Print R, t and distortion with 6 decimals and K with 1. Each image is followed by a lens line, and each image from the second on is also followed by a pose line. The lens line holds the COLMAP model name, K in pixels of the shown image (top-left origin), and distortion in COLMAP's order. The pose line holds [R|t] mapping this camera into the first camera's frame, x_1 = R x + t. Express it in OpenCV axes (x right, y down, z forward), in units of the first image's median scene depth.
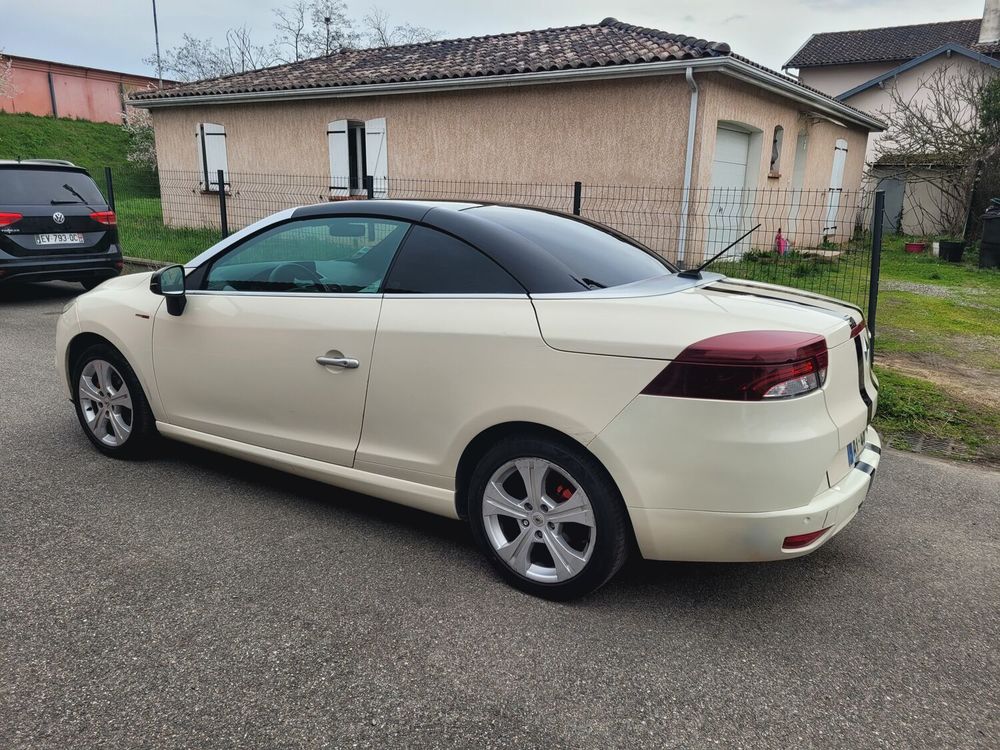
lens RADIAL K [[747.5, 0, 507.6], [0, 747.5, 375.4], [0, 0, 1]] dist [0.073662, -0.061238]
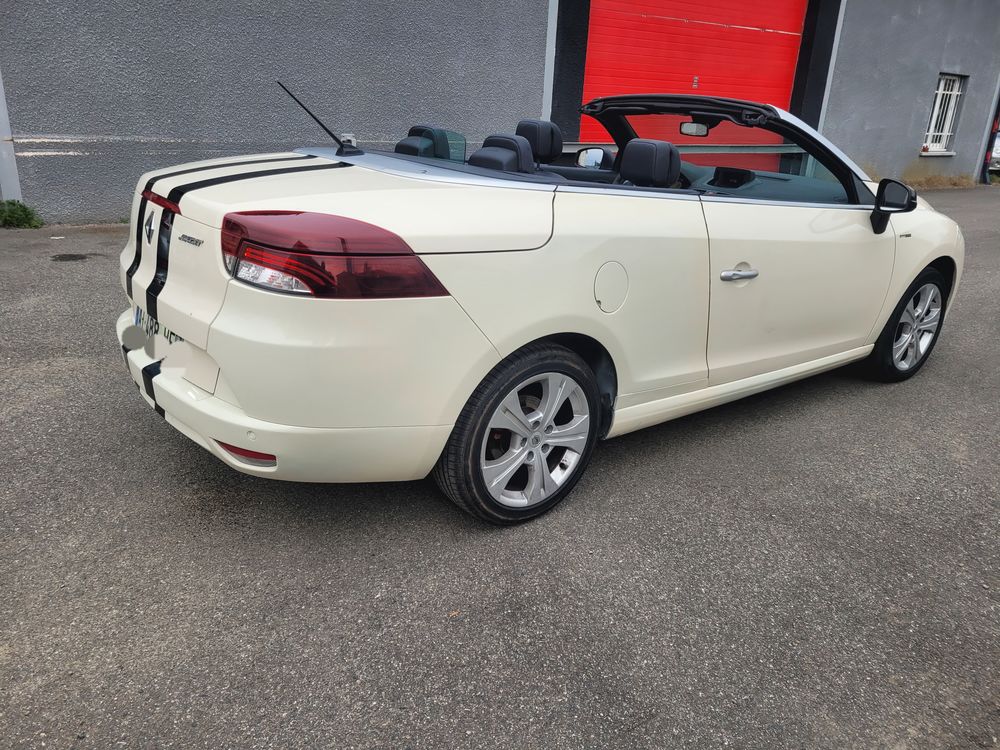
lens RADIAL K [[751.1, 0, 493.0], [0, 751.1, 370.2], [0, 0, 1]] dist [0.076786, -0.064035]
pose [[-0.374004, 0.271420, -0.886821, 0.296860], [-0.272363, 0.881908, 0.384782, -0.084423], [0.886532, 0.385448, -0.255912, 0.427944]]
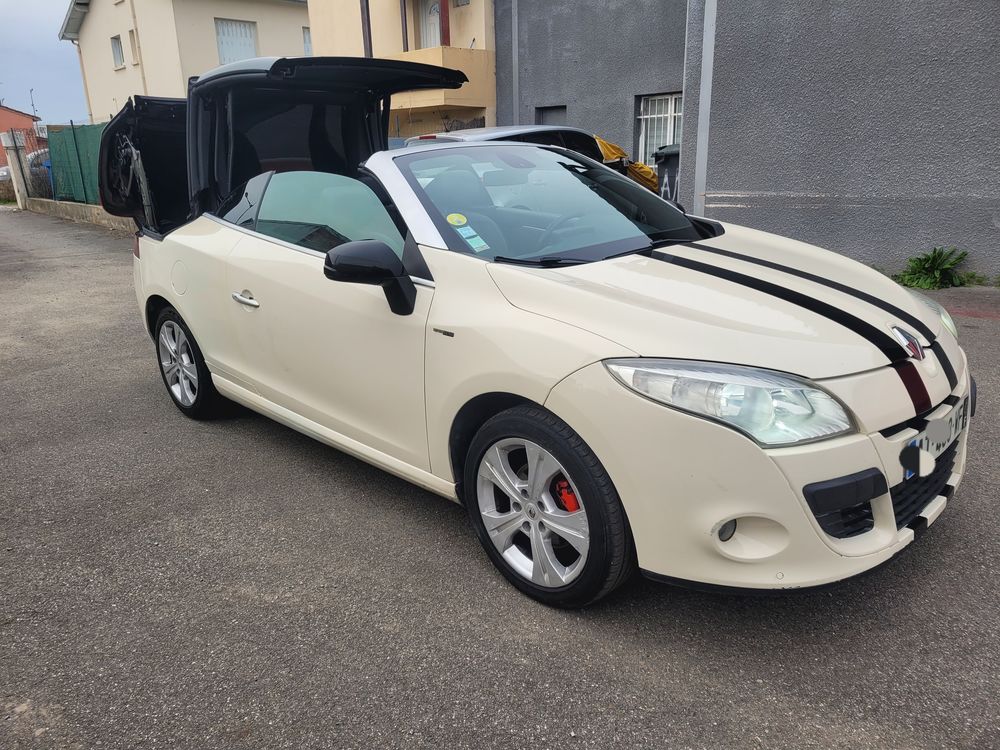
lens RADIAL K [[744.5, 0, 501.0], [0, 744.5, 370.5], [0, 0, 1]] dist [0.076529, -0.063189]
pose [[-0.966700, -0.072441, 0.245447, -0.157548], [0.062368, 0.863494, 0.500488, -0.156604], [-0.248198, 0.499129, -0.830221, 0.665274]]
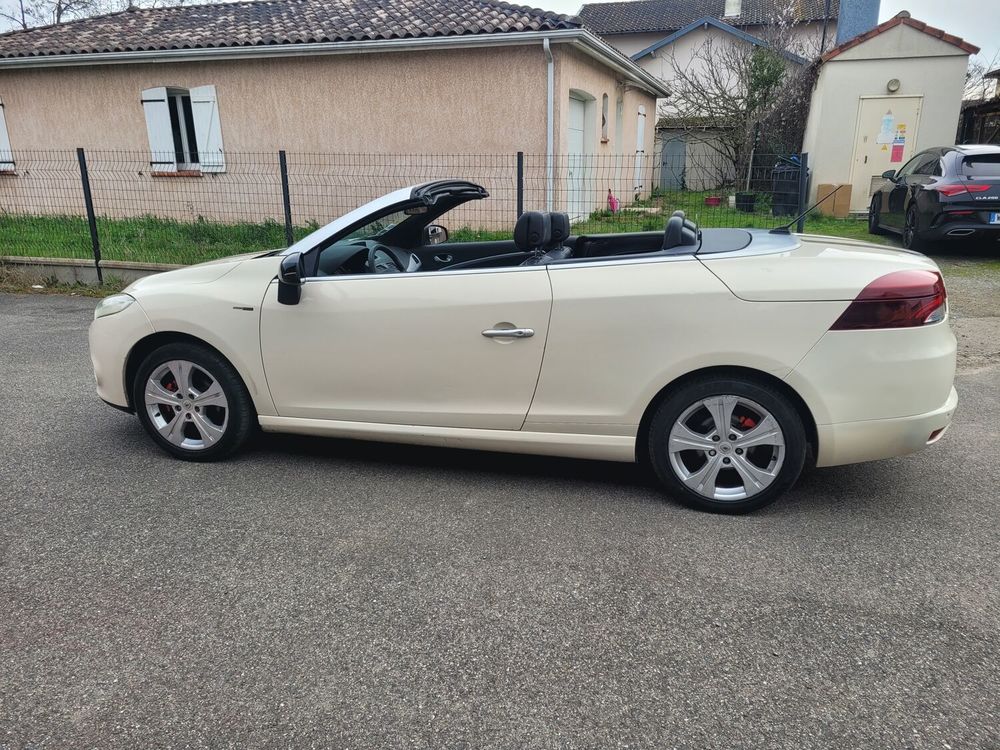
lens RADIAL K [[744.2, 0, 511.6], [0, 744.2, 372.3], [0, 0, 1]] dist [0.073858, -0.061022]
pose [[0.953960, -0.111811, 0.278313, -0.149277], [0.100665, 0.993450, 0.054067, -0.005434], [-0.282535, -0.023562, 0.958968, -0.004985]]
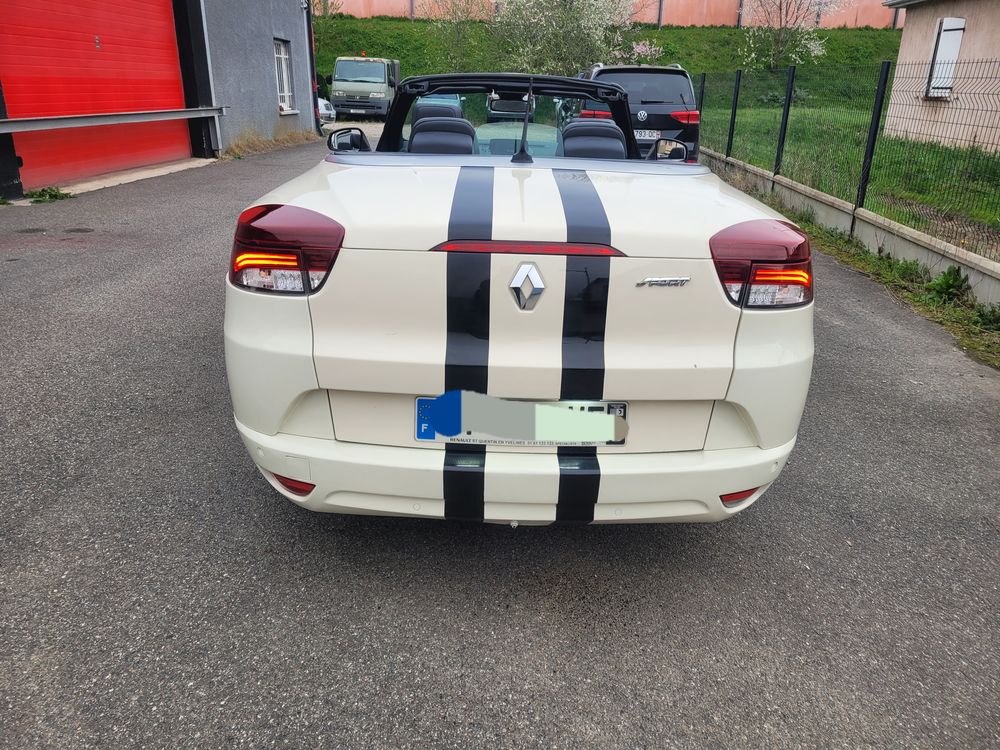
lens RADIAL K [[746.3, 0, 500.2], [0, 746.3, 371.9], [0, 0, 1]] dist [0.070650, -0.058338]
pose [[0.518275, 0.290833, -0.804243, 0.255949], [-0.213474, 0.954626, 0.207647, -0.022952], [0.828142, 0.064066, 0.556845, 0.174189]]
